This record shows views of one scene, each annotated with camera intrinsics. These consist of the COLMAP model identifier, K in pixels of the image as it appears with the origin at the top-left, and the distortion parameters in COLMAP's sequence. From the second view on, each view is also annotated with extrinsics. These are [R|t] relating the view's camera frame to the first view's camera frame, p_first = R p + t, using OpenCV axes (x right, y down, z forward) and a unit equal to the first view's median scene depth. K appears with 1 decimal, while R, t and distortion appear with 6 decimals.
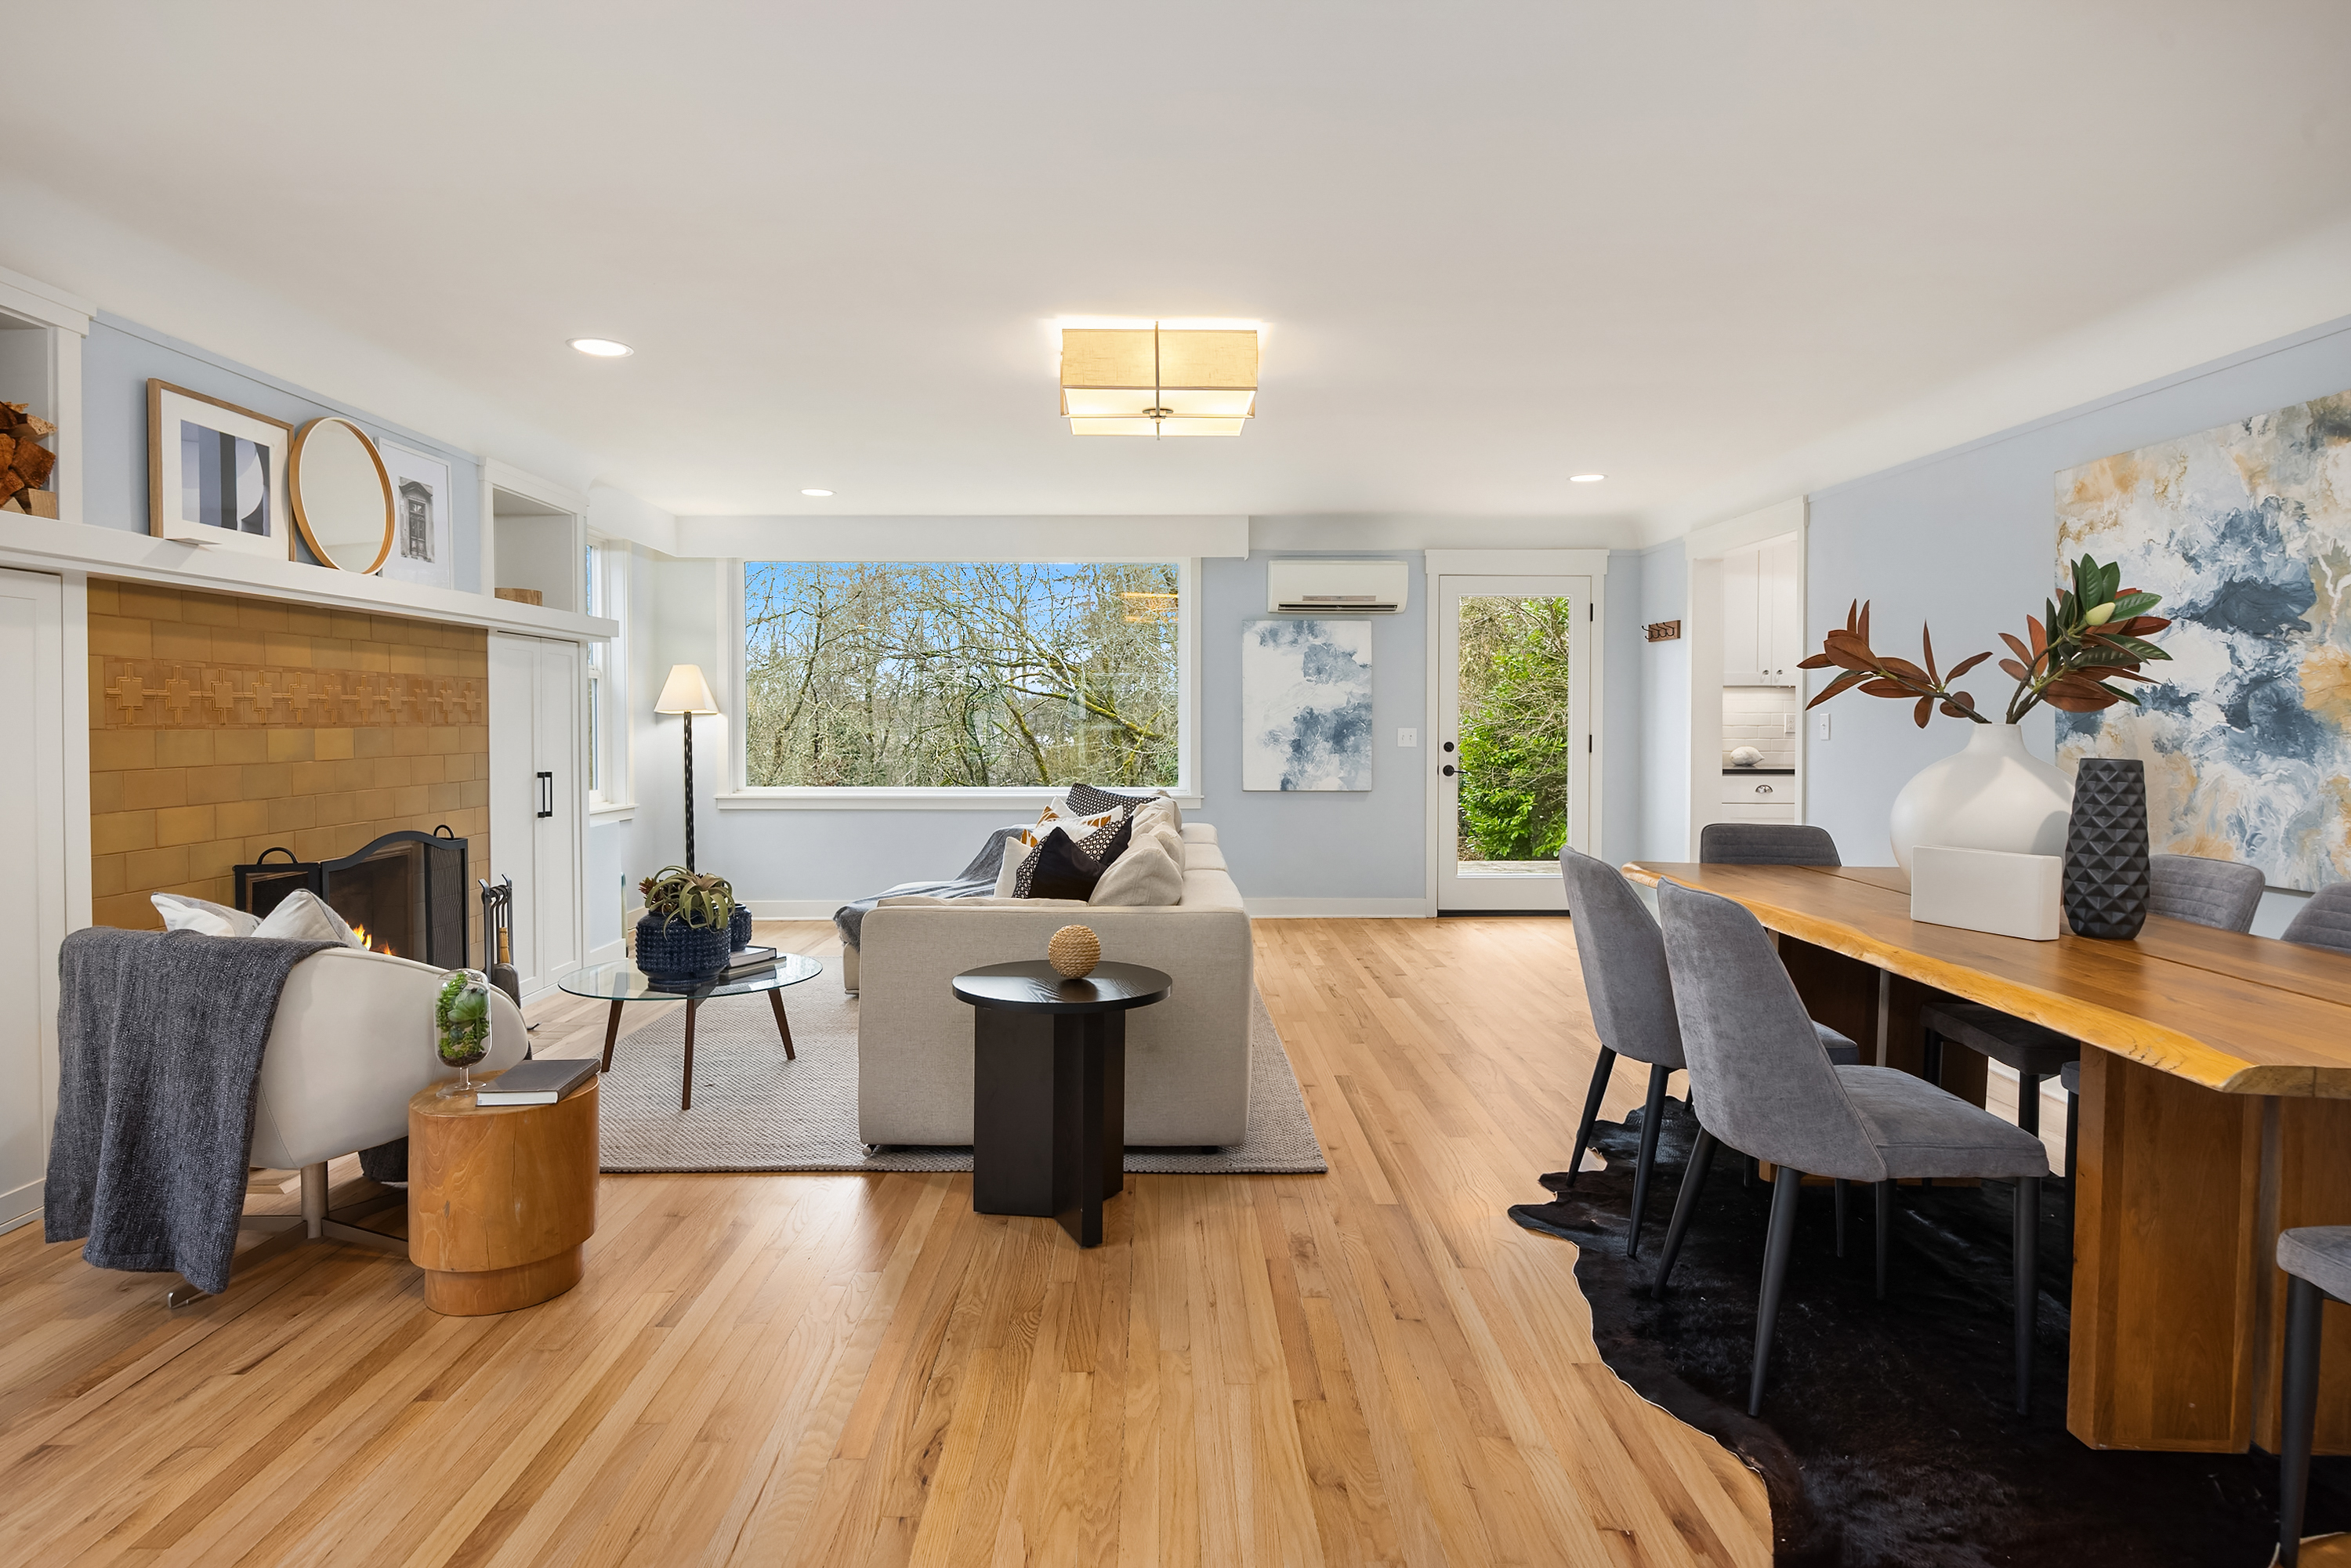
lens RADIAL K [[1272.7, 0, 1168.1], [0, 1272.7, 742.0], [0, 0, 1]] dist [0.001291, -0.000619]
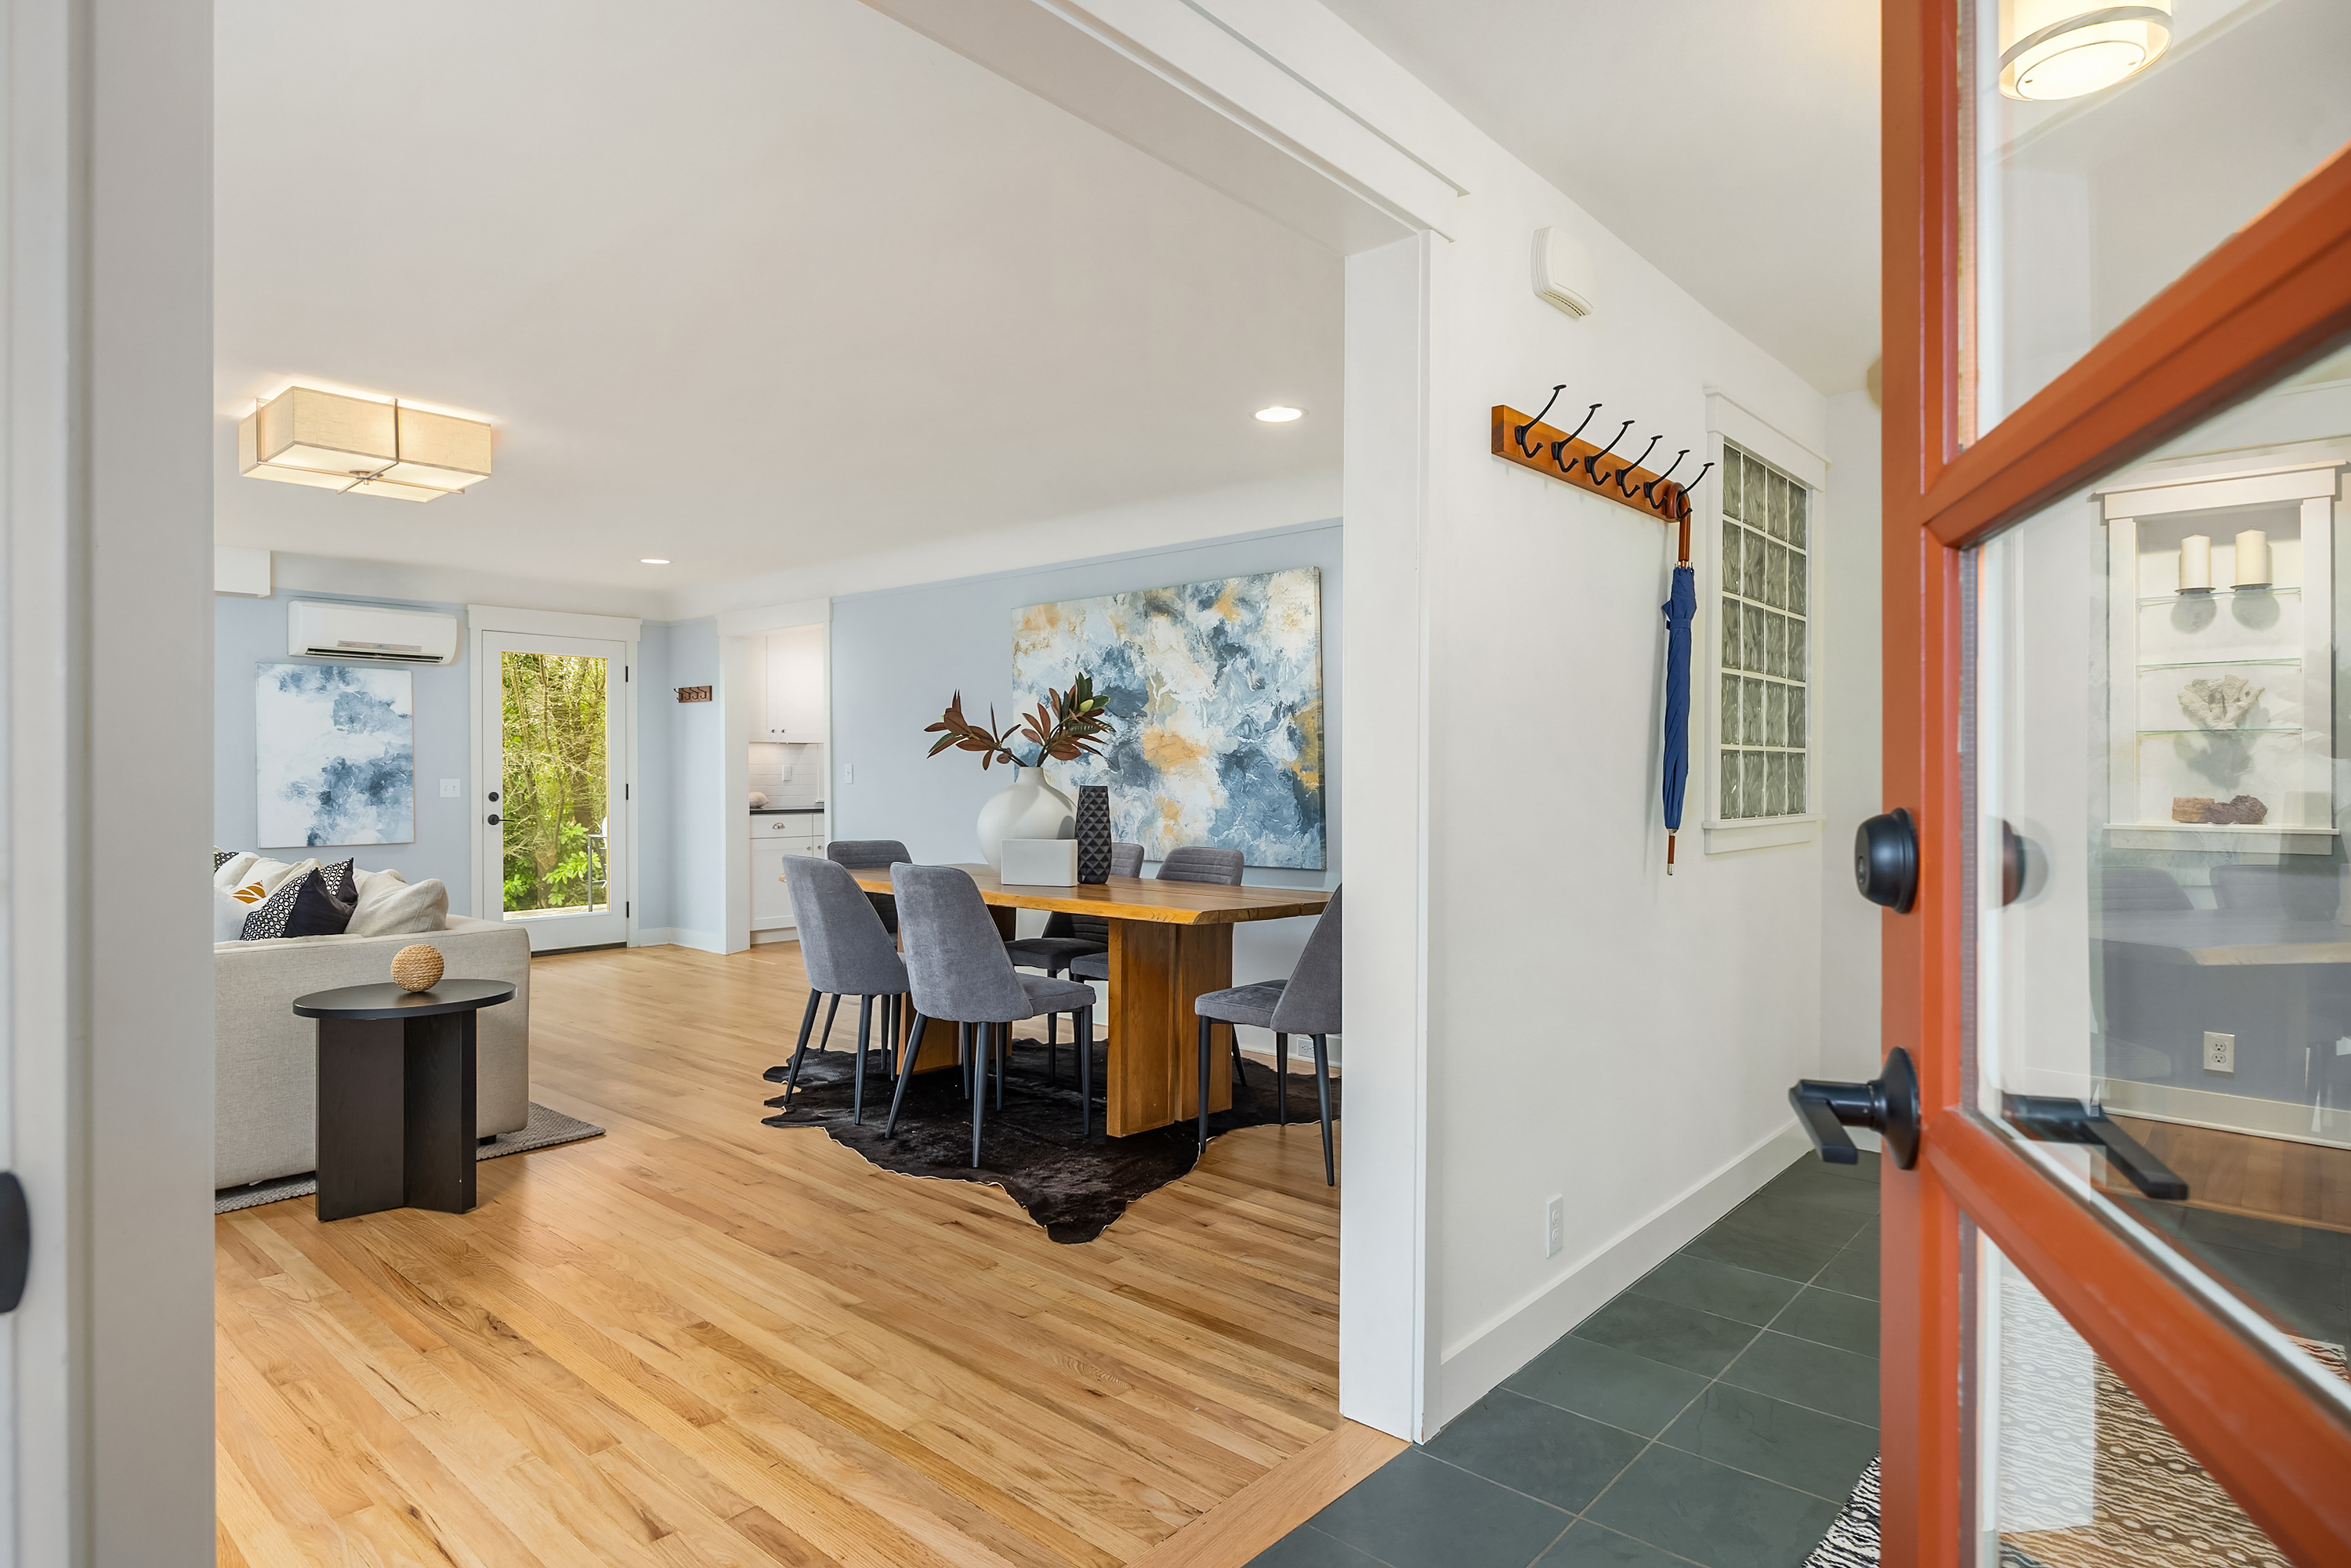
lens RADIAL K [[1289.2, 0, 1173.0], [0, 1289.2, 736.8], [0, 0, 1]] dist [-0.001443, -0.000608]
pose [[0.667084, 0.018247, 0.744759, -0.408129], [0.017597, 0.999035, -0.040238, 0.014650], [-0.744774, 0.039948, 0.666120, -0.230749]]
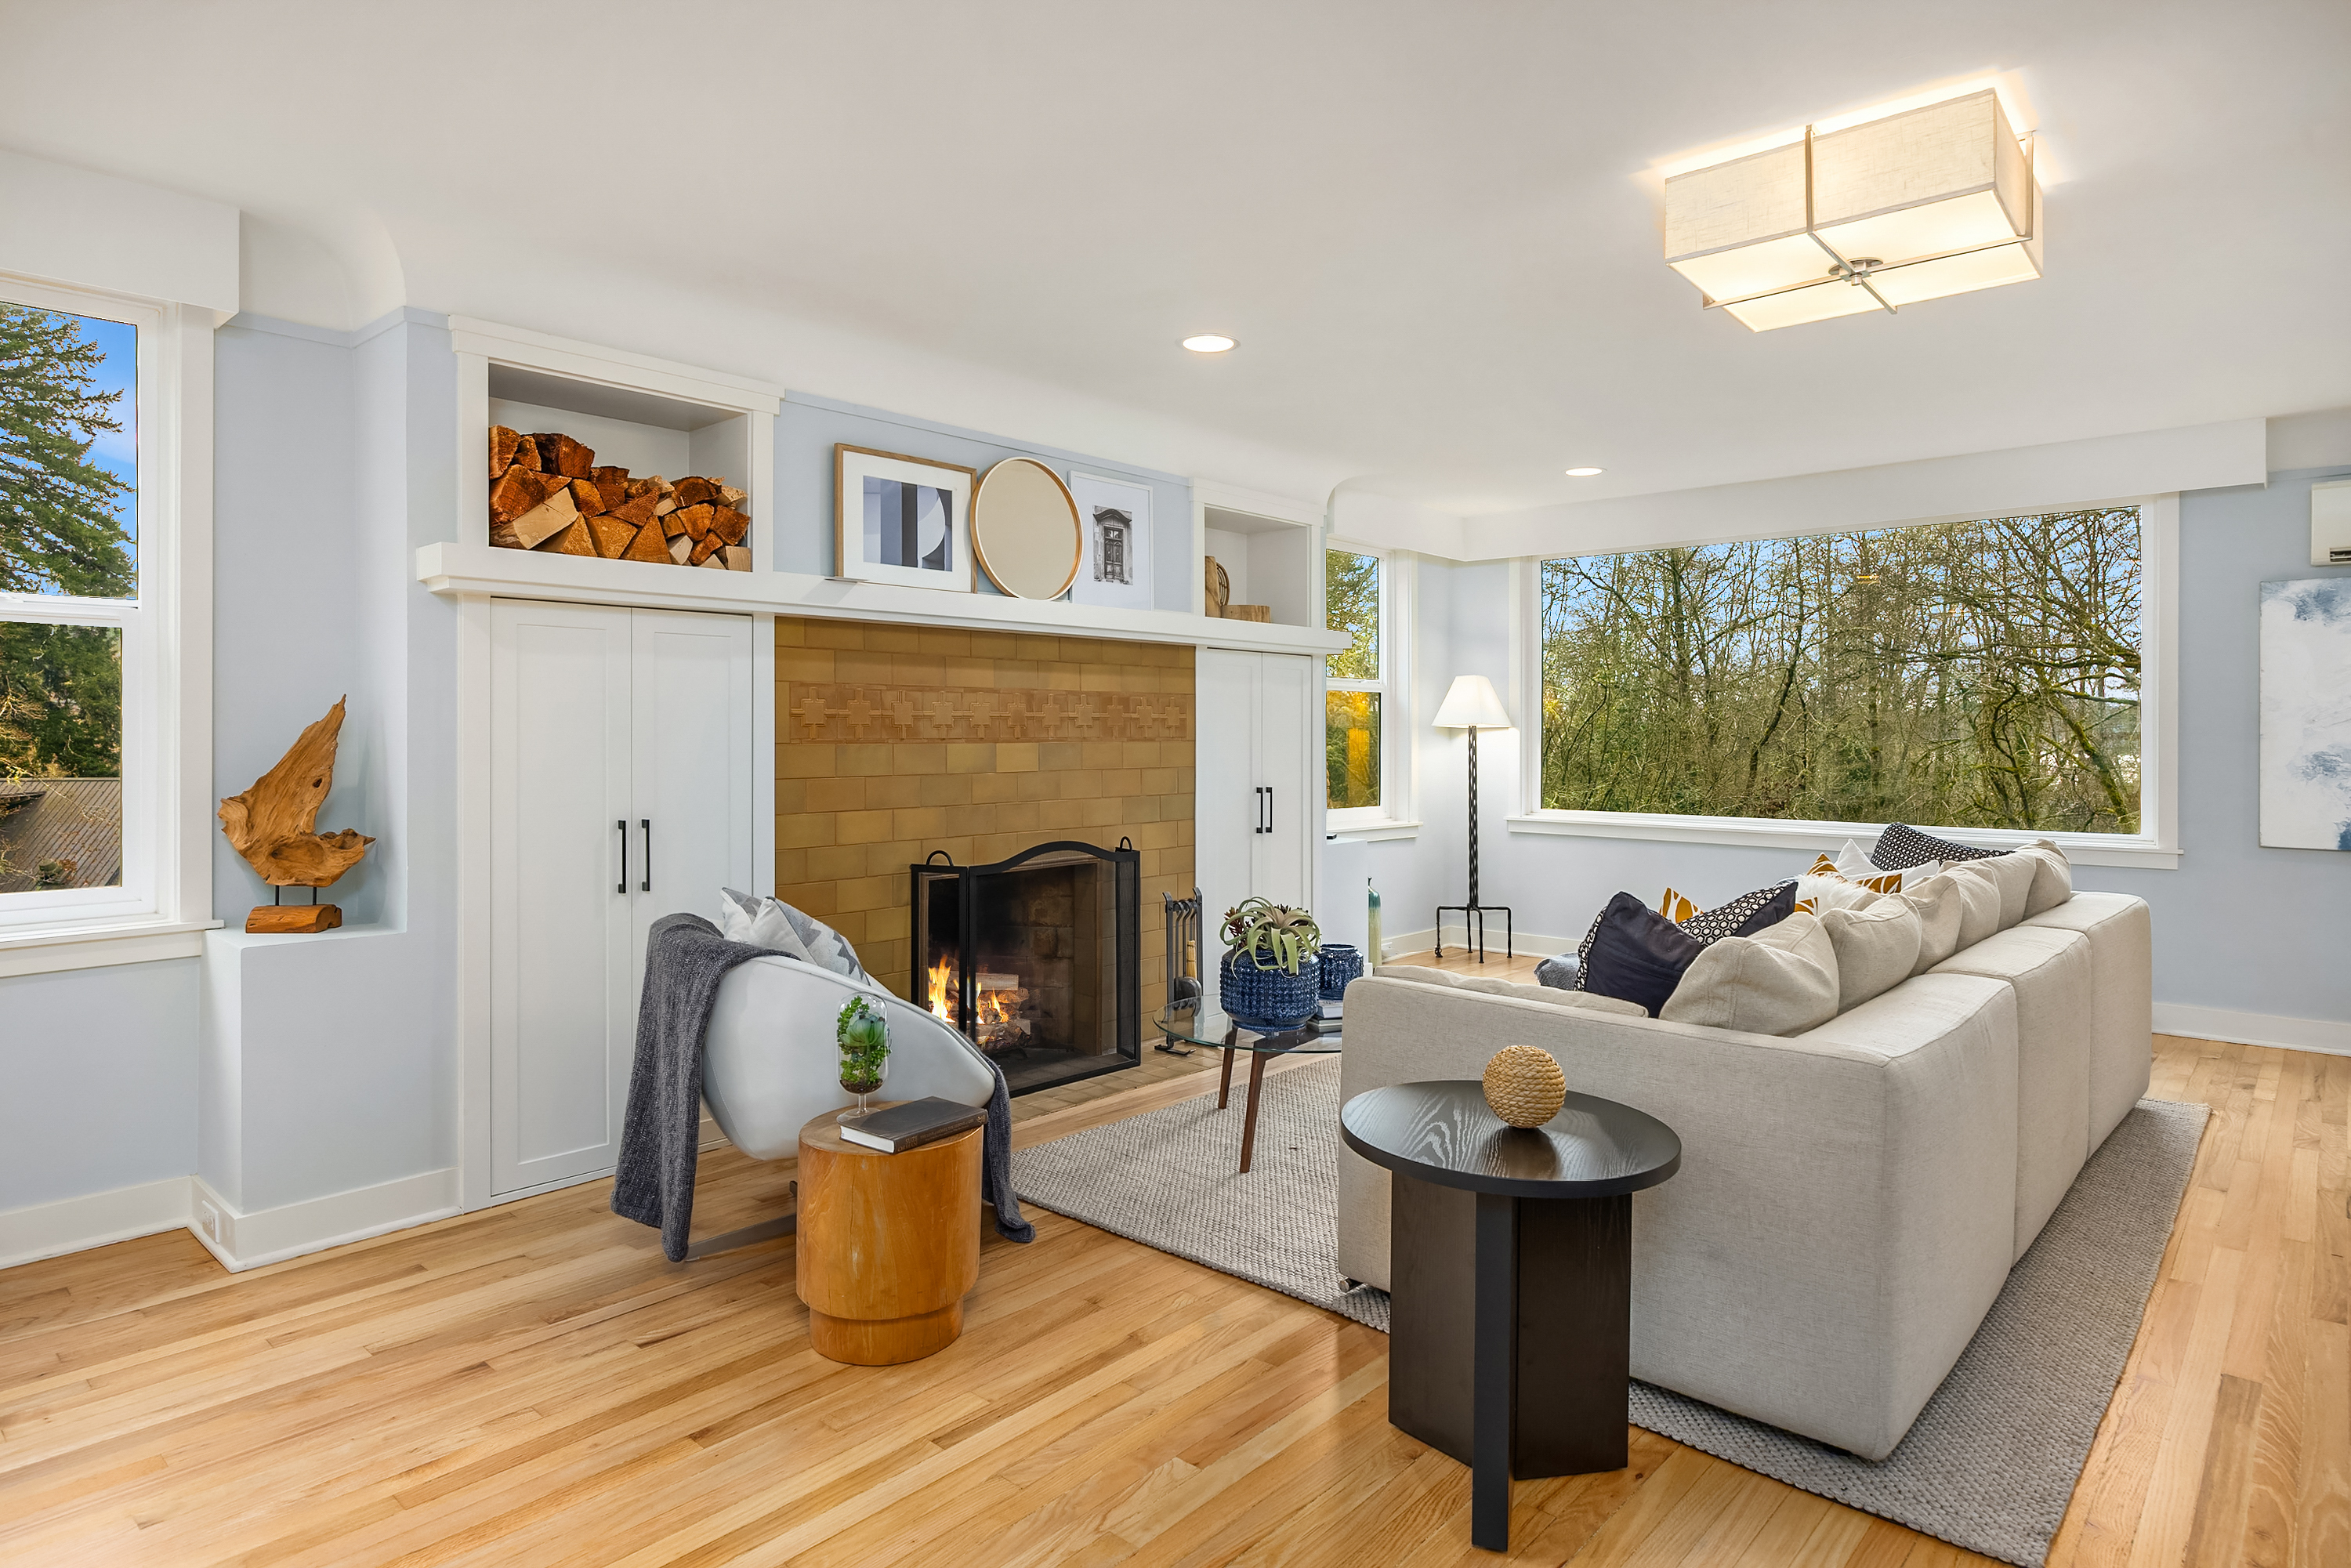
lens RADIAL K [[1289.2, 0, 1173.0], [0, 1289.2, 736.8], [0, 0, 1]] dist [-0.001443, -0.000608]
pose [[0.732112, 0.003182, -0.681177, 0.212796], [-0.013012, 0.999872, -0.009314, -0.008480], [0.681060, 0.015683, 0.732060, 0.317379]]
